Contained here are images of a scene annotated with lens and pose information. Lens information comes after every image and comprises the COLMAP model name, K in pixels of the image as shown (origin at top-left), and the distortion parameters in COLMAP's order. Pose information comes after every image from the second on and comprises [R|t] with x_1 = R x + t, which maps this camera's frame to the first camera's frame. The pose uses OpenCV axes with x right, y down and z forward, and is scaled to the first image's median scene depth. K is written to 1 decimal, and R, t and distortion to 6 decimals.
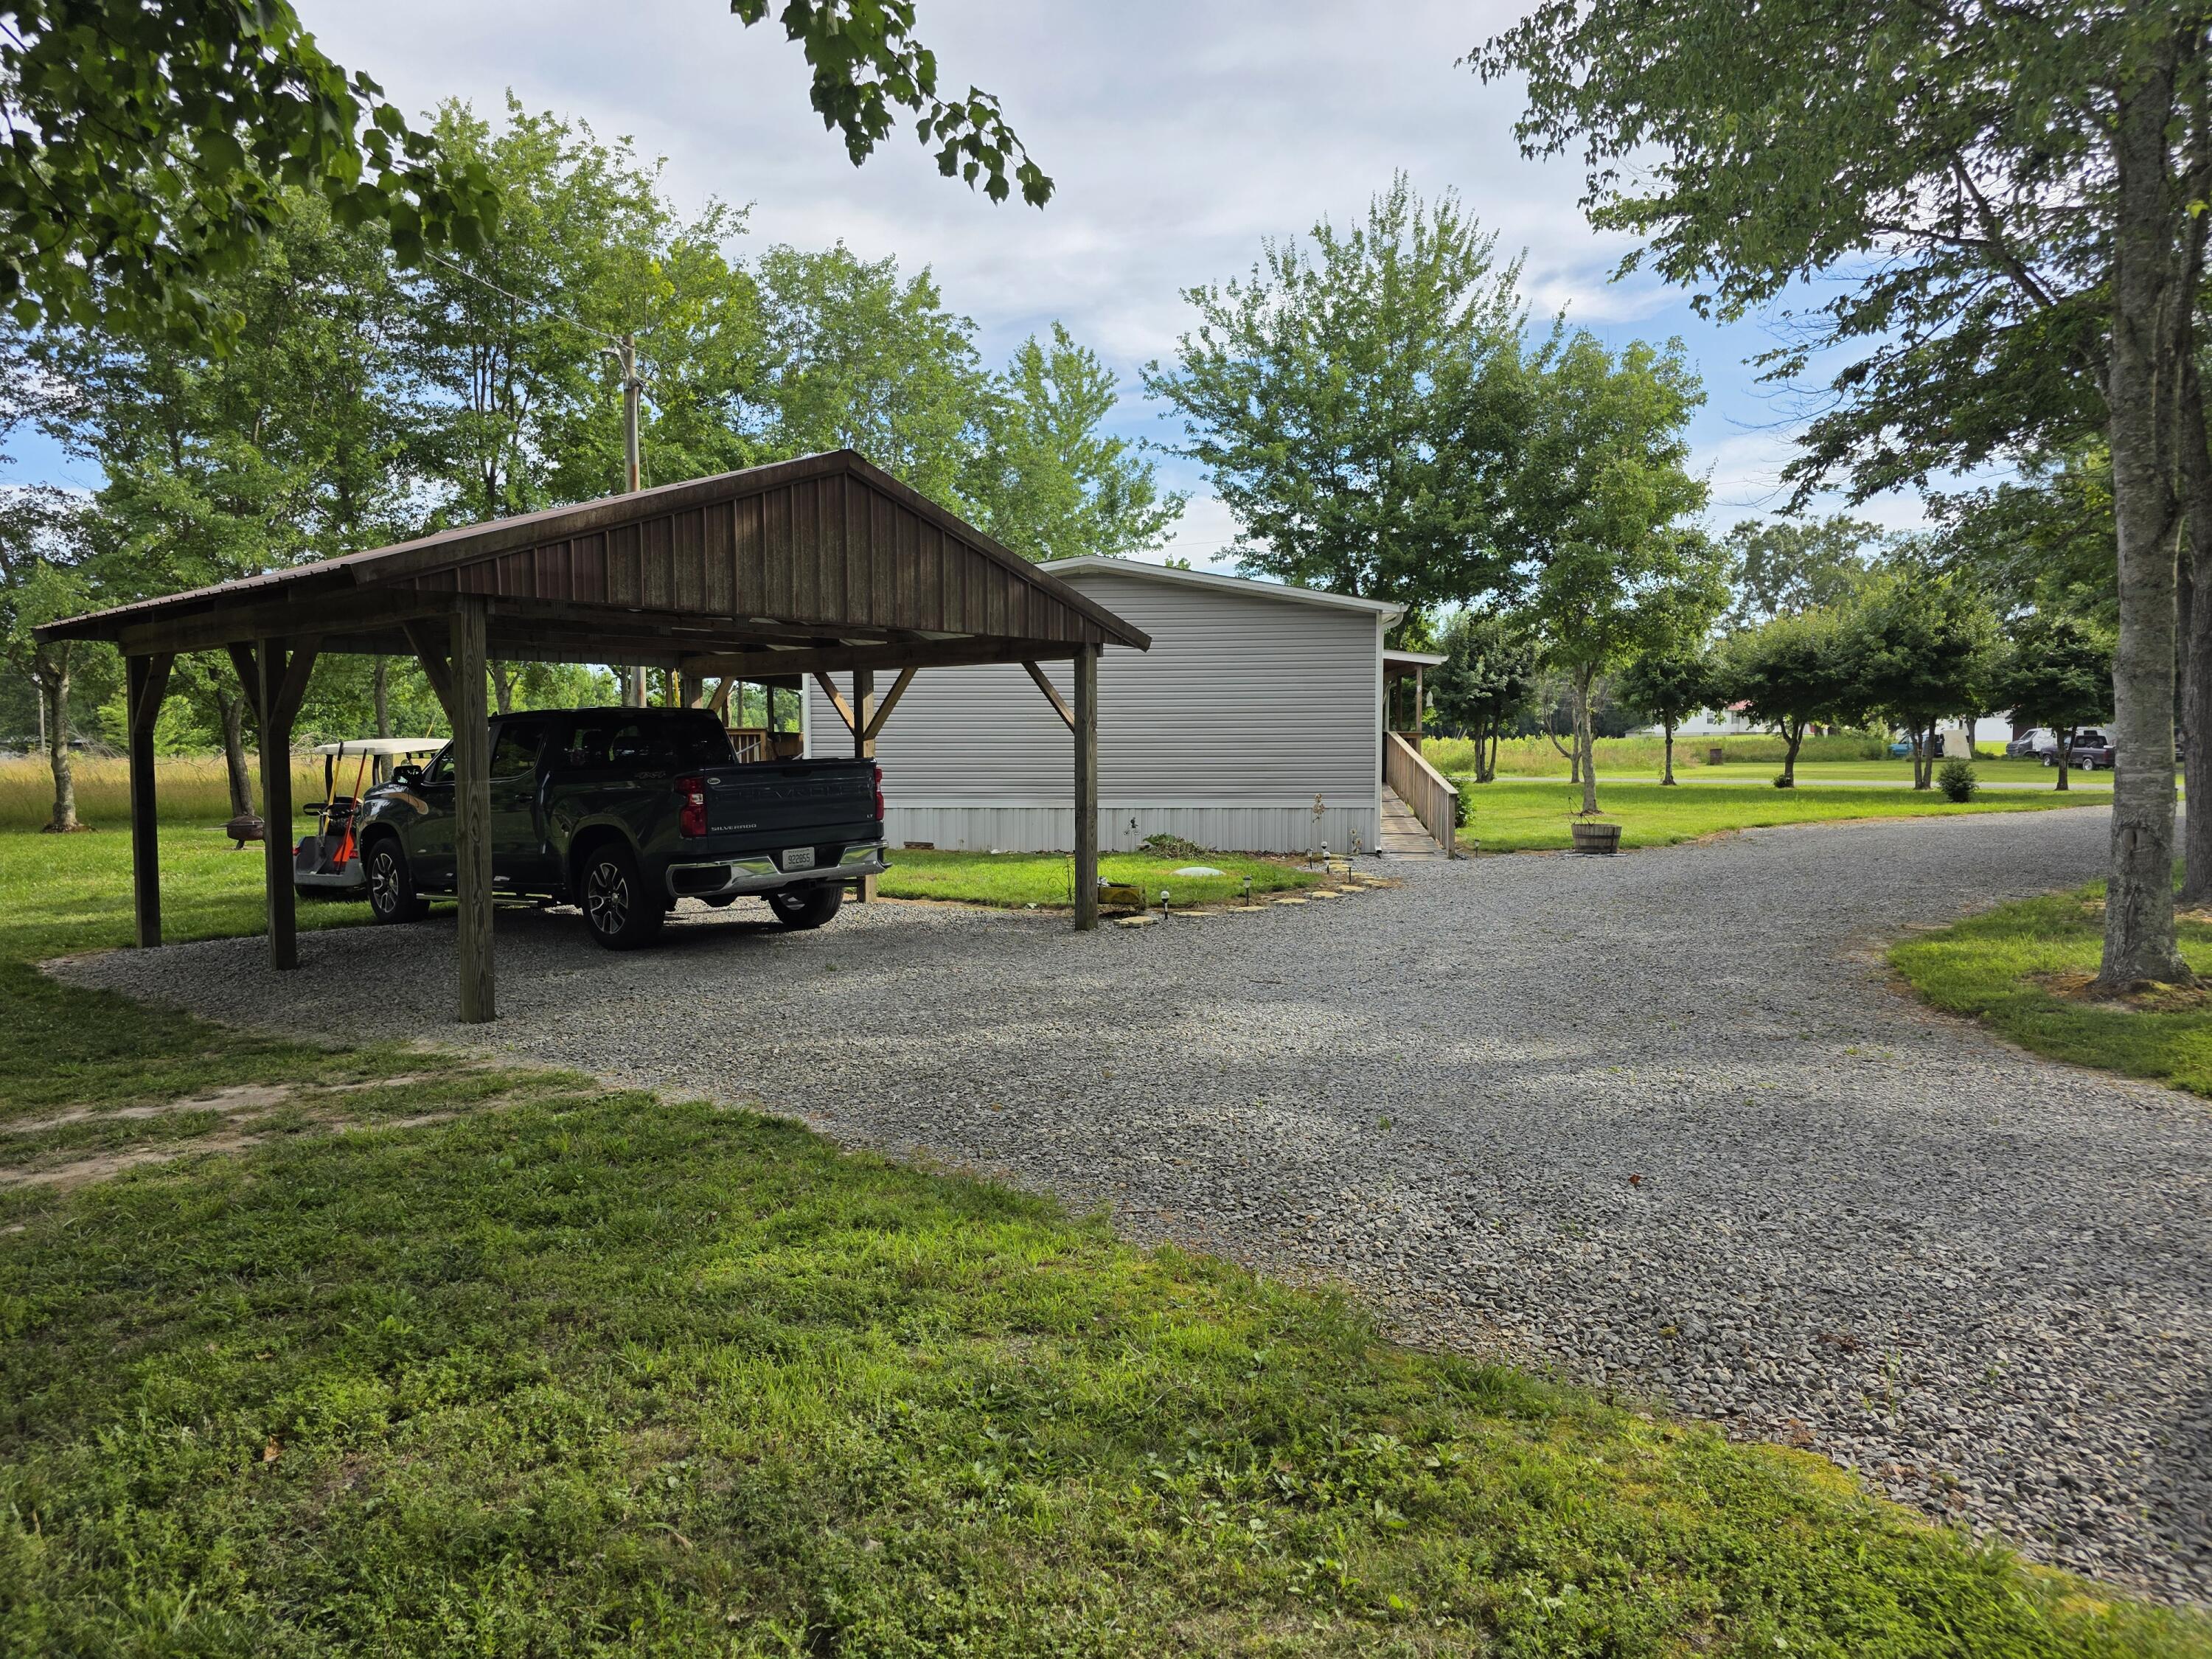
lens RADIAL K [[1505.6, 0, 1105.9], [0, 1505.6, 832.4], [0, 0, 1]] dist [0.001061, -0.007054]
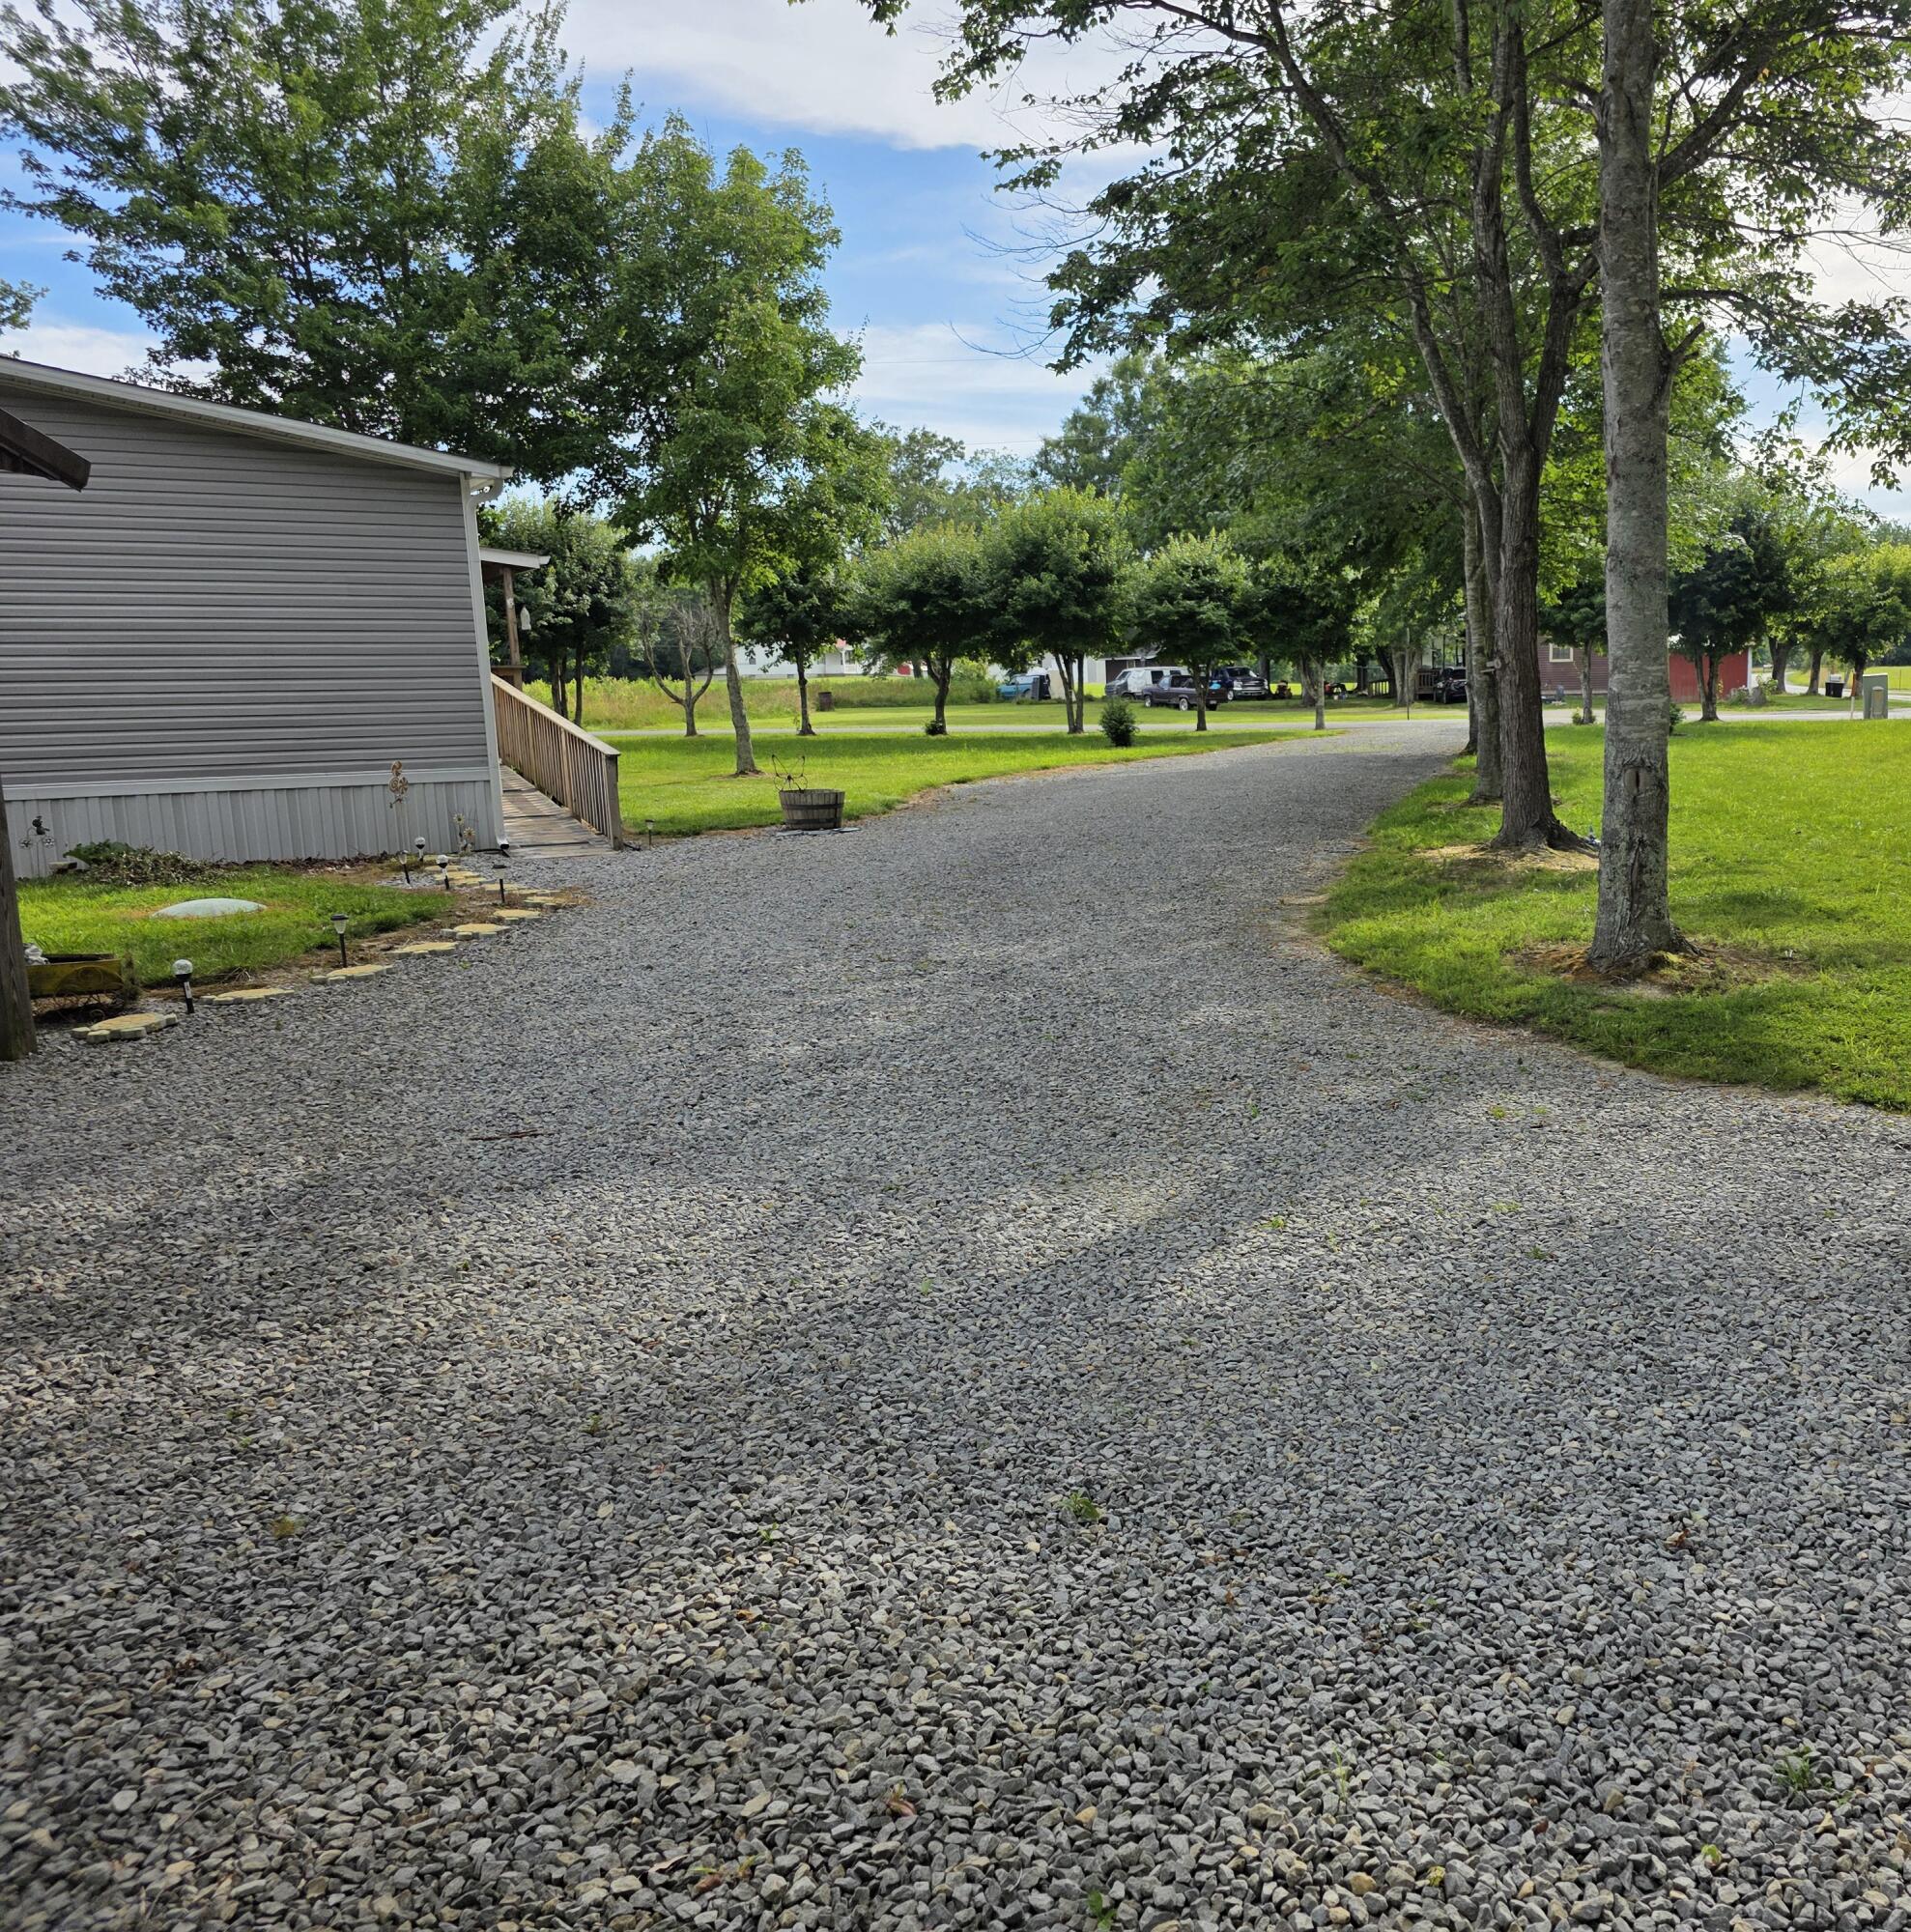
lens RADIAL K [[1334.1, 0, 966.5], [0, 1334.1, 950.5], [0, 0, 1]] dist [0.009004, -0.022292]
pose [[0.767333, -0.126488, 0.628649, -0.036463], [0.046735, 0.988777, 0.141903, -0.015141], [-0.639543, -0.079507, 0.764633, 0.383225]]
